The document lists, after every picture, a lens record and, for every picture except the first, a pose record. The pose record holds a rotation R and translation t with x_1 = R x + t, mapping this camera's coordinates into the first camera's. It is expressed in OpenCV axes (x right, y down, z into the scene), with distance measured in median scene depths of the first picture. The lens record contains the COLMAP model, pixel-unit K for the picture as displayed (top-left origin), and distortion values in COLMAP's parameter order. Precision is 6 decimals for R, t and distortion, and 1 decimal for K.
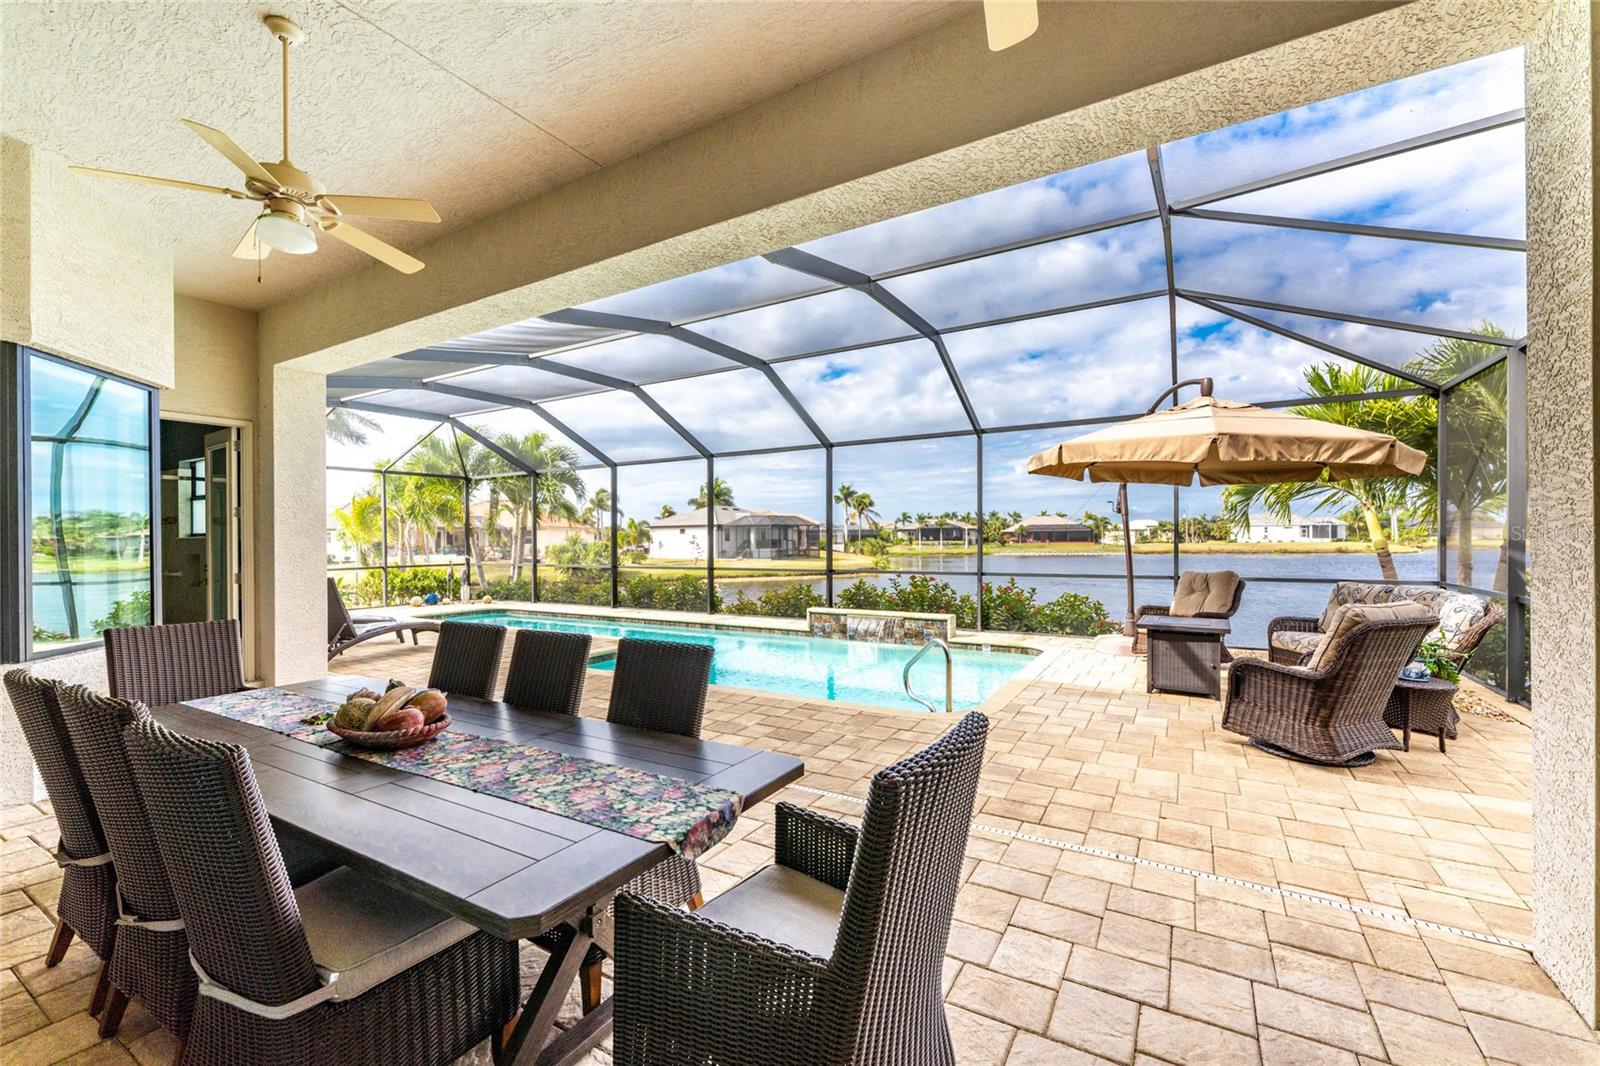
lens RADIAL K [[658.9, 0, 800.0], [0, 658.9, 533.0], [0, 0, 1]] dist [0.000678, -0.001094]
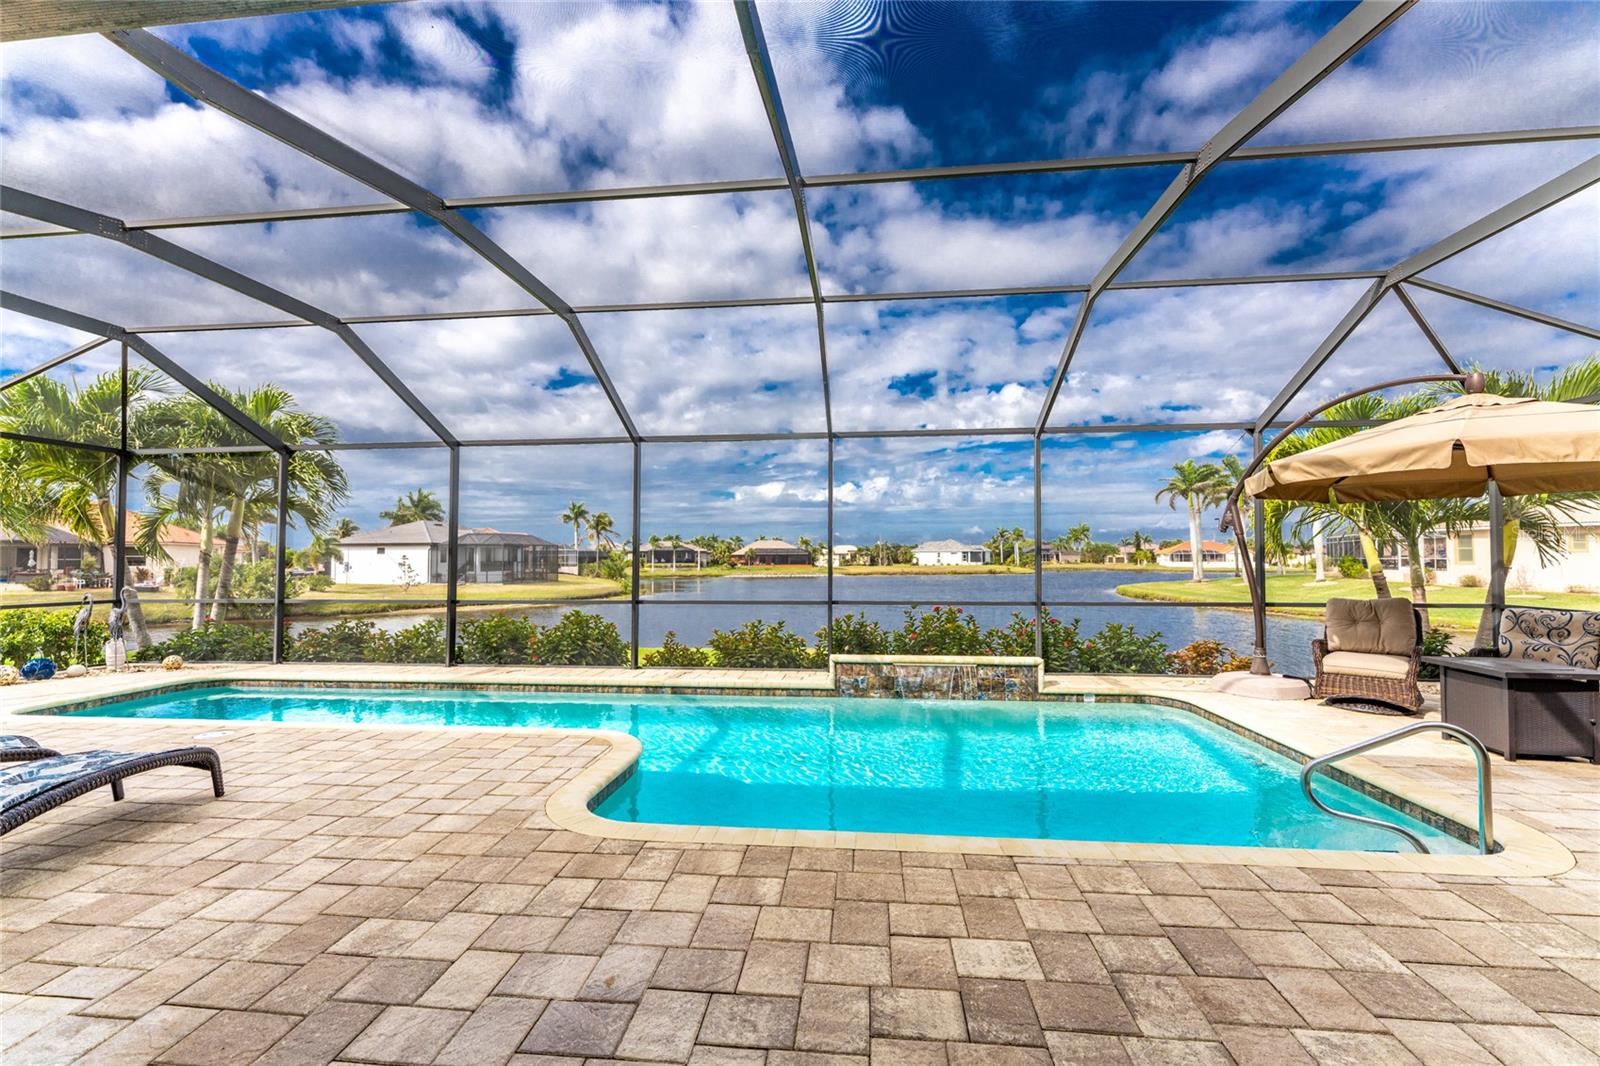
lens RADIAL K [[646.7, 0, 797.9], [0, 646.7, 565.5], [0, 0, 1]] dist [-0.002354, -0.000305]
pose [[0.908965, 0.001663, 0.416868, -0.312424], [-0.008091, 0.999874, 0.013653, 0.005758], [-0.416793, -0.015783, 0.908864, 0.379908]]
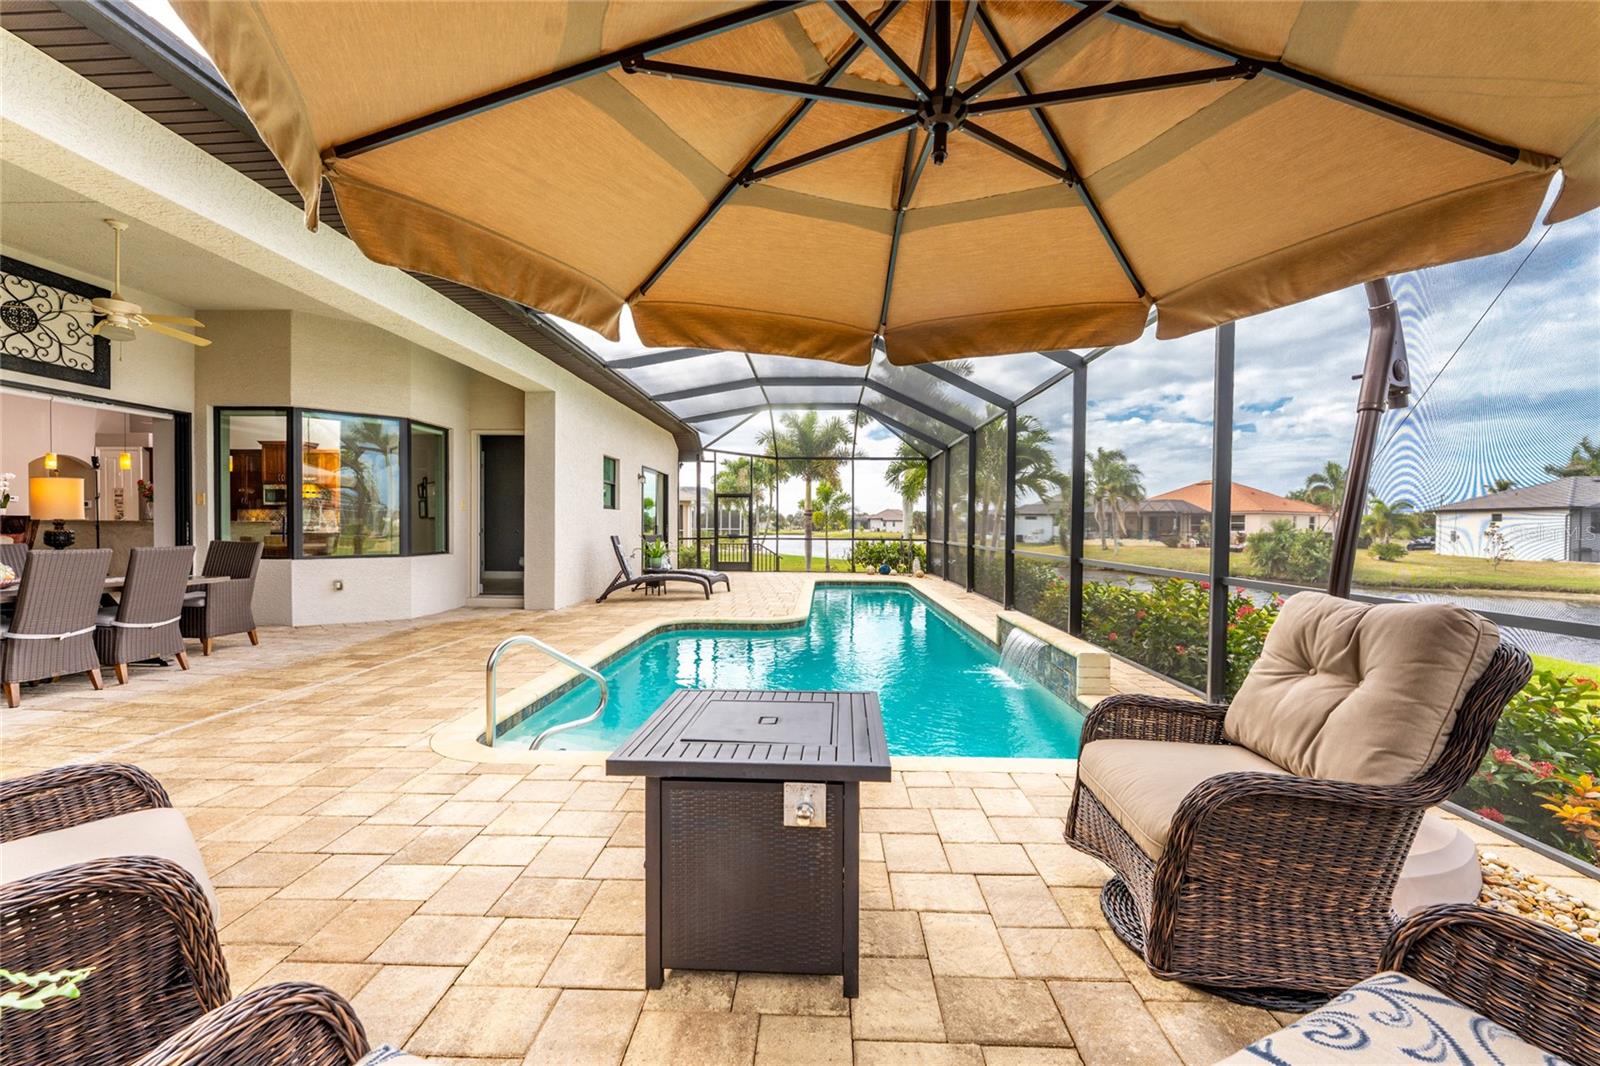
lens RADIAL K [[658.9, 0, 800.0], [0, 658.9, 533.0], [0, 0, 1]] dist [0.000678, -0.001094]
pose [[0.478772, 0.025920, -0.877557, 0.512124], [-0.008164, 0.999652, 0.025072, 0.017278], [0.877901, -0.004839, 0.478817, 0.499040]]
